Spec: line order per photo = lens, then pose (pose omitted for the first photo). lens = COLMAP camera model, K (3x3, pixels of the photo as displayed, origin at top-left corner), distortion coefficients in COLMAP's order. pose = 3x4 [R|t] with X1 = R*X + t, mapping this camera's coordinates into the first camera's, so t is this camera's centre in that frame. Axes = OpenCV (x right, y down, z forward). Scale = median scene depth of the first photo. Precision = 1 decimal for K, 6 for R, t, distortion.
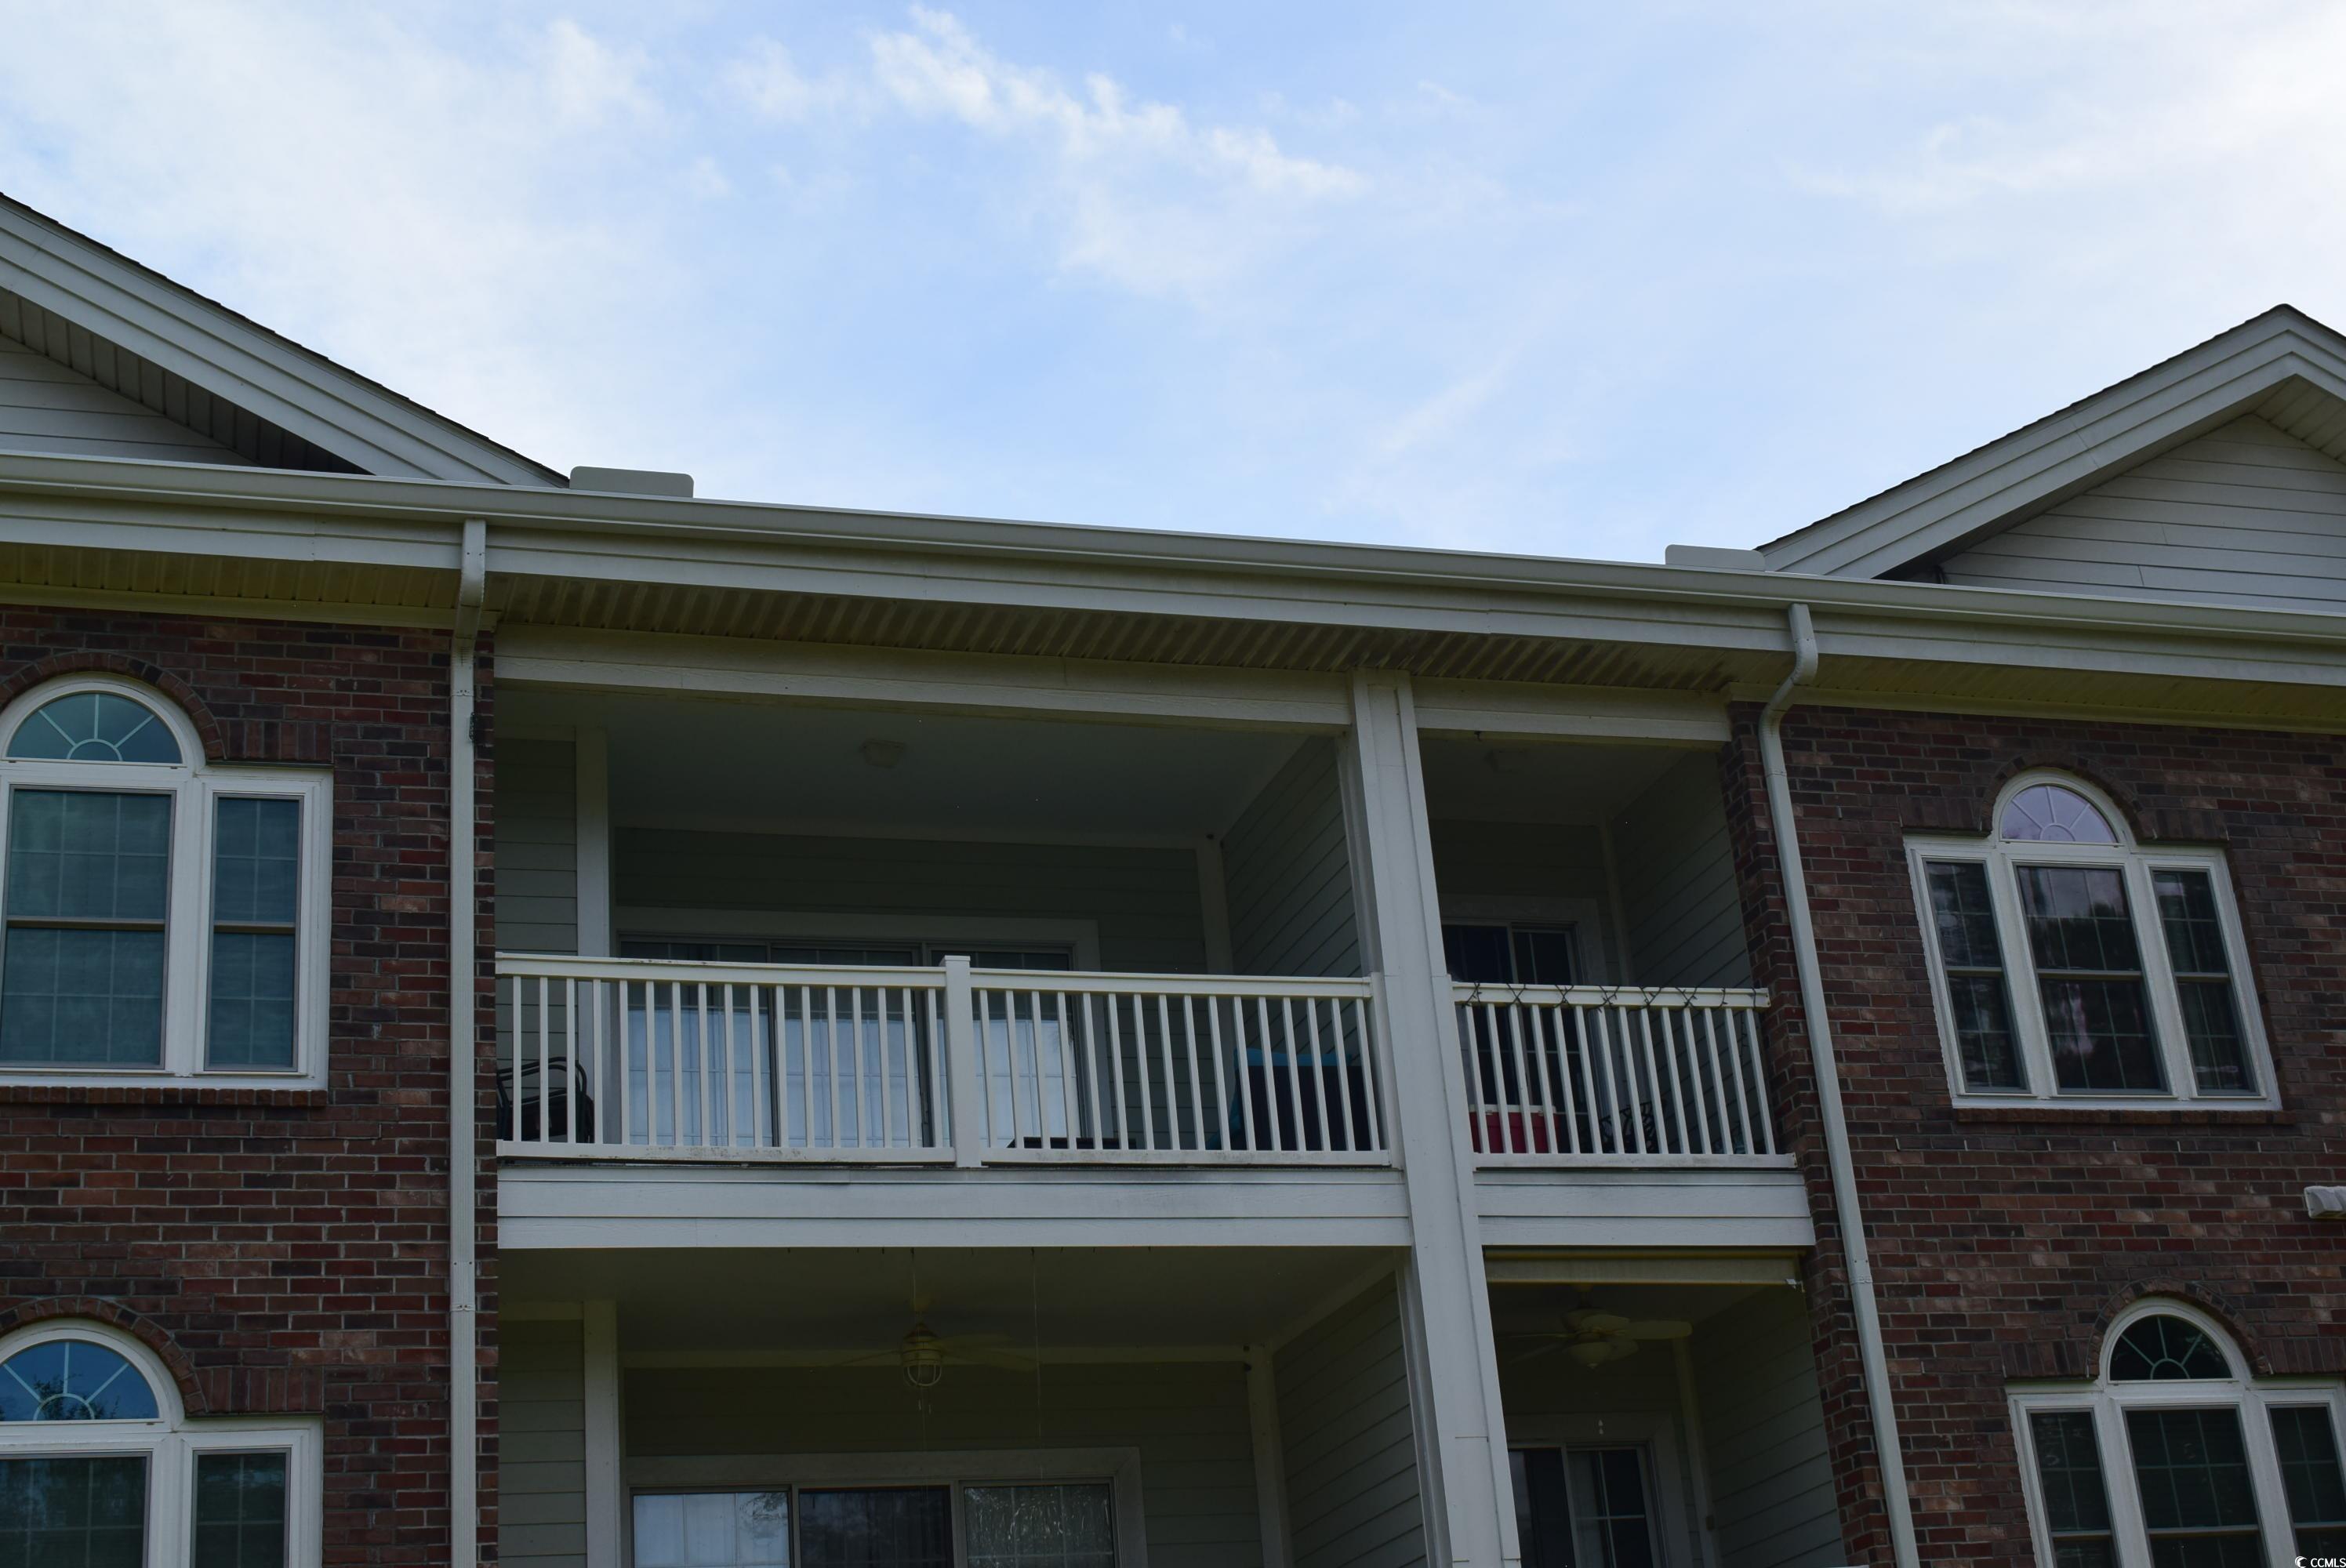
lens RADIAL K [[3168.8, 0, 1173.0], [0, 3168.8, 784.0], [0, 0, 1]] dist [-0.023456, 0.051596]
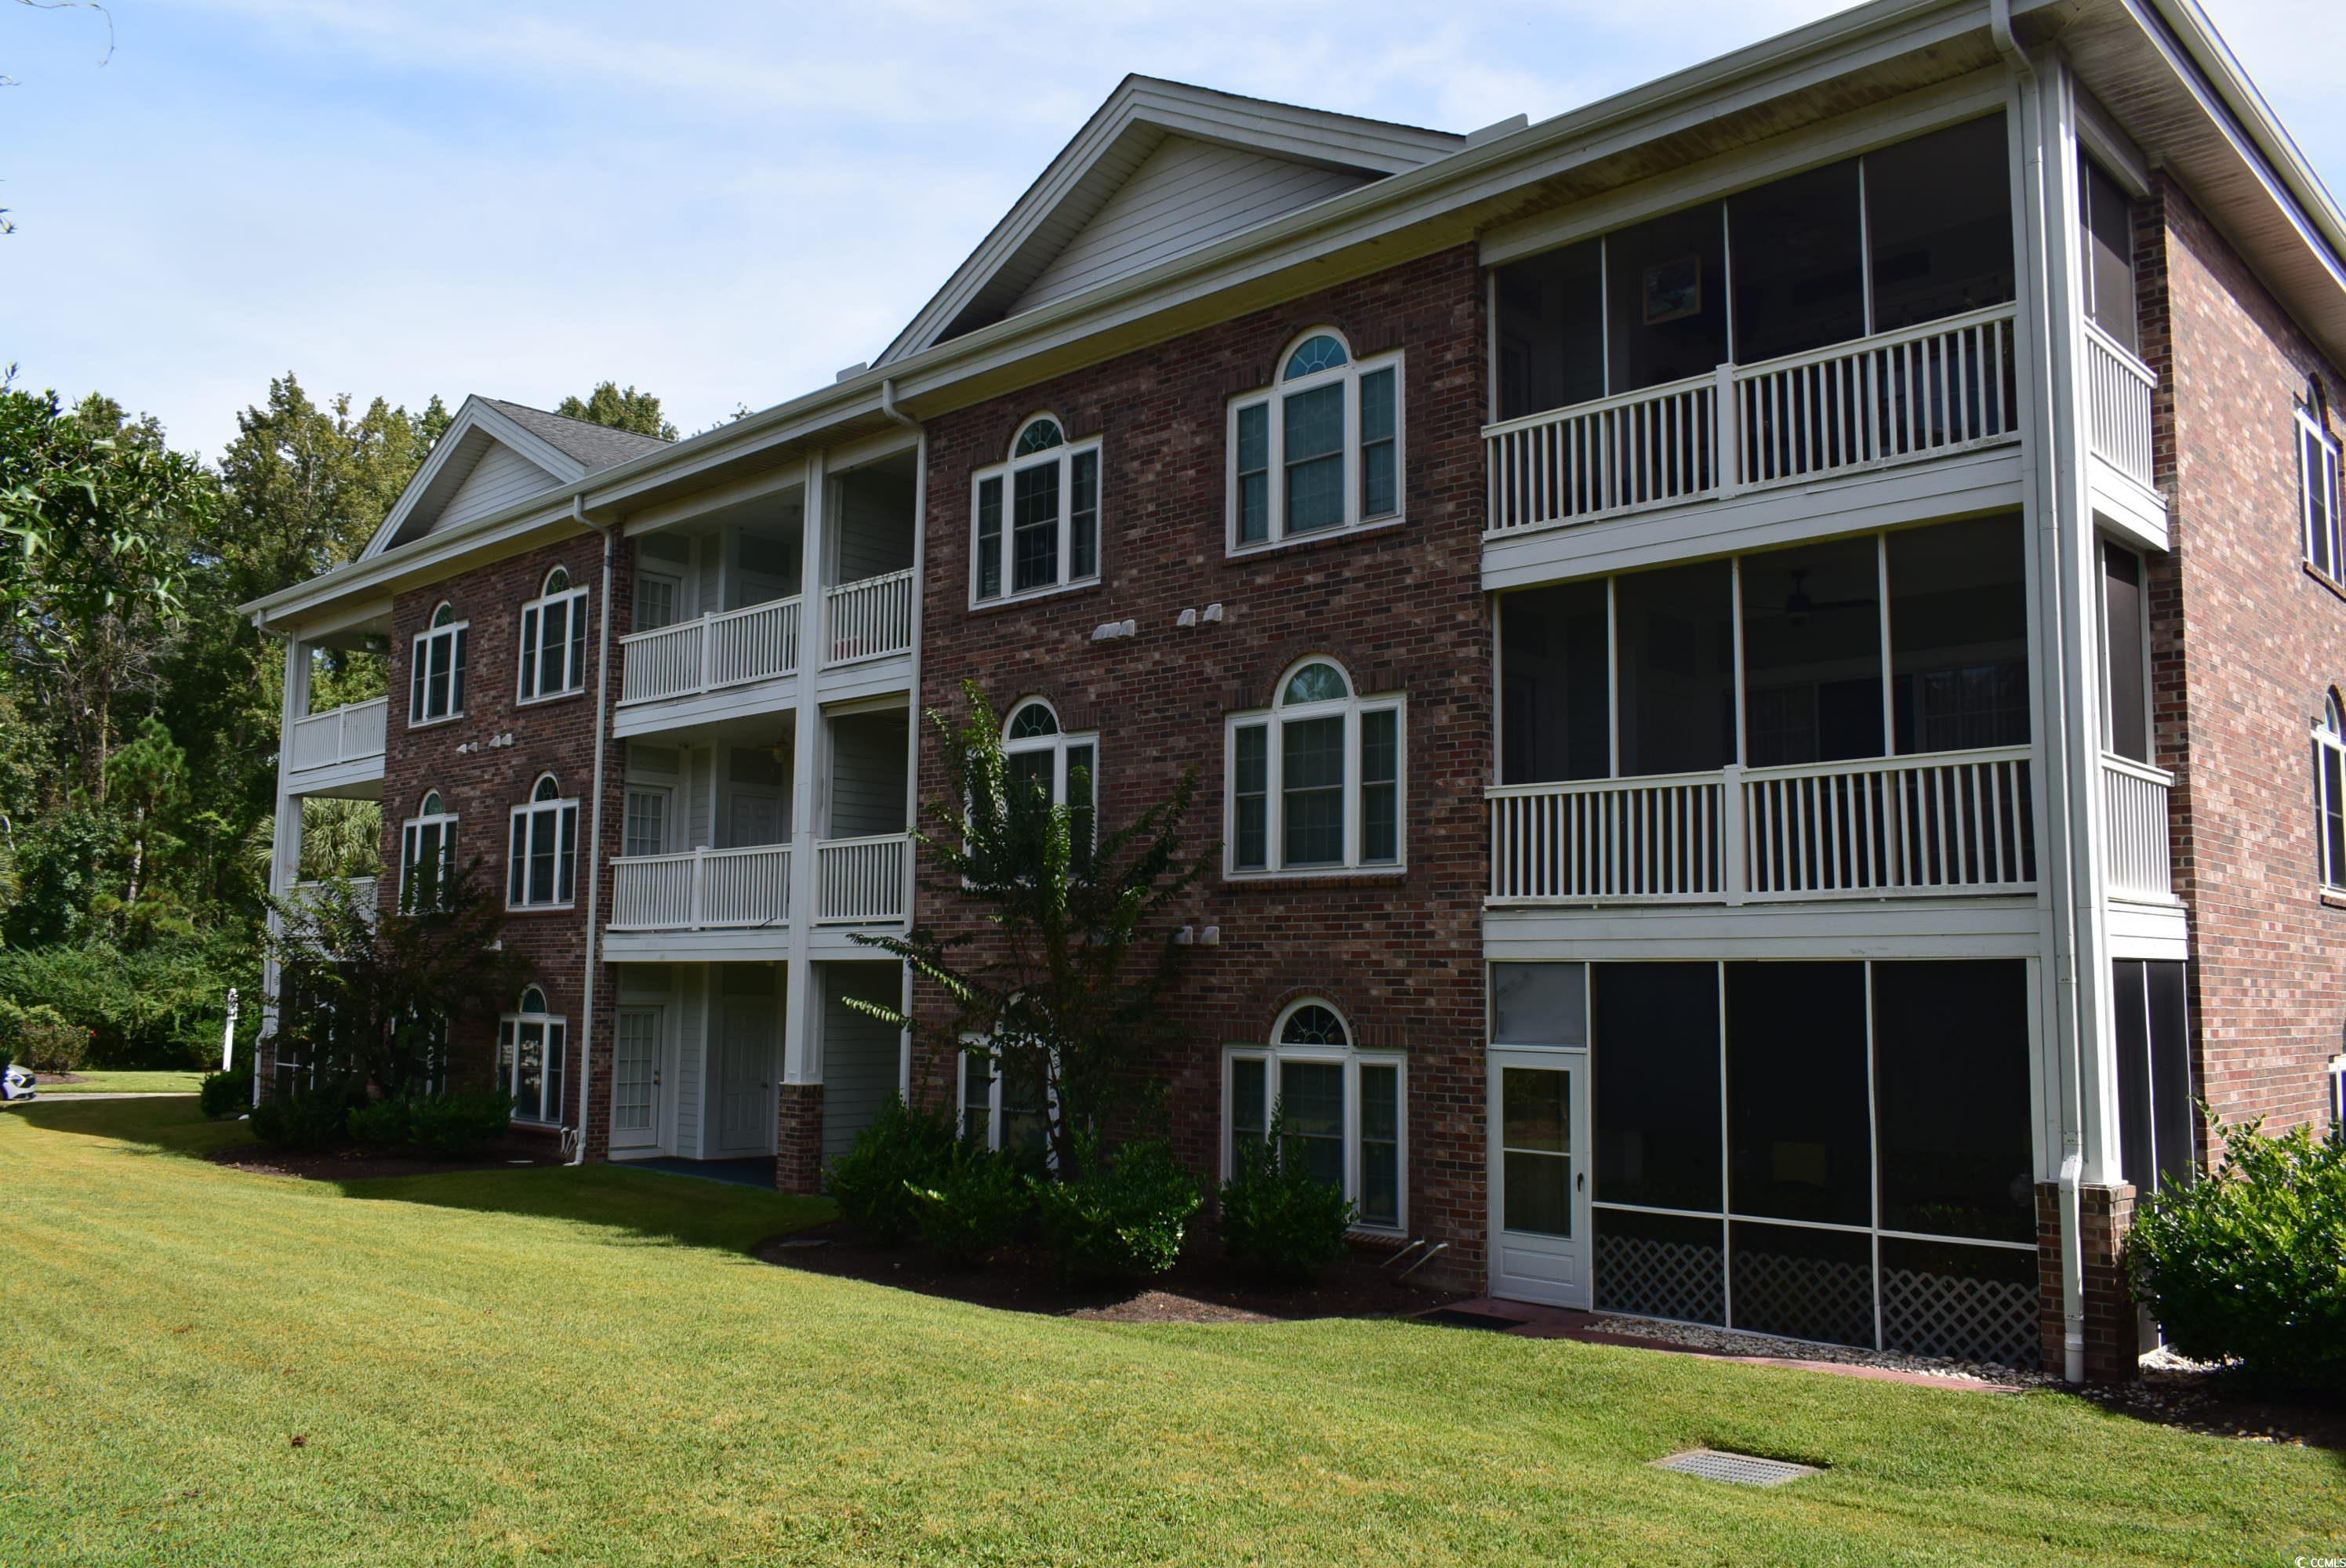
lens RADIAL K [[2414.1, 0, 1173.0], [0, 2414.1, 784.0], [0, 0, 1]] dist [-0.000923, 0.003071]
pose [[0.355302, -0.003154, -0.934746, 1.766392], [0.294944, 0.949288, 0.108906, 0.078125], [0.887000, -0.314393, 0.338214, 0.560011]]
